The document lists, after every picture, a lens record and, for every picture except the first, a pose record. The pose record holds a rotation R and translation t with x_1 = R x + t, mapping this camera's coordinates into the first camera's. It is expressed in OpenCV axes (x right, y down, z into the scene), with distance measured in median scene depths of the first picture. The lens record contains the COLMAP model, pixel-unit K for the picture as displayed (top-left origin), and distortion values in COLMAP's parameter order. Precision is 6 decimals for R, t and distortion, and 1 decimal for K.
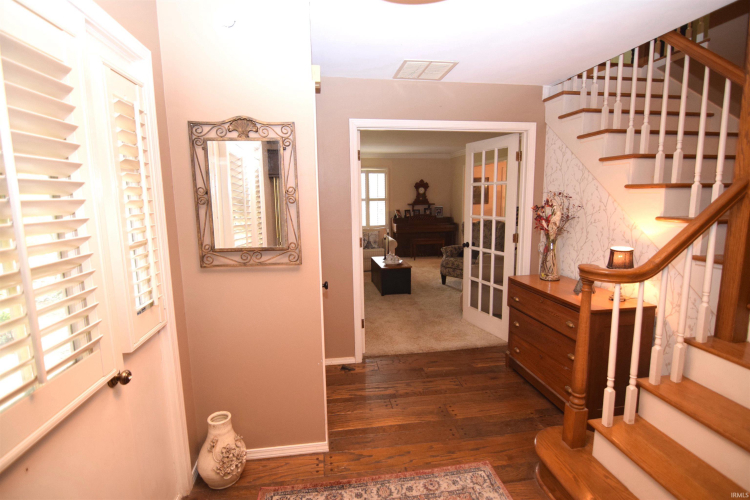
lens RADIAL K [[367.4, 0, 375.0], [0, 367.4, 250.0], [0, 0, 1]] dist [-0.002107, -0.000677]
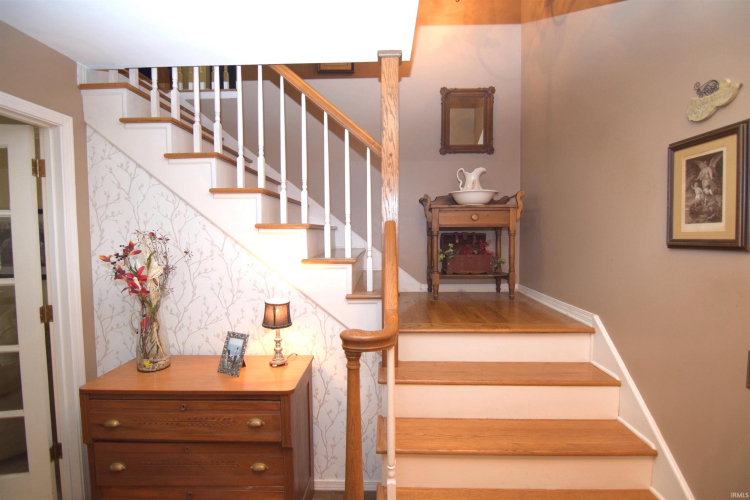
lens RADIAL K [[373.0, 0, 375.0], [0, 373.0, 250.0], [0, 0, 1]] dist [-0.019835, -0.001325]
pose [[0.175026, -0.034329, 0.983965, -0.070694], [0.149389, 0.988747, 0.007923, -0.062106], [-0.973164, 0.145607, 0.178184, 0.434297]]
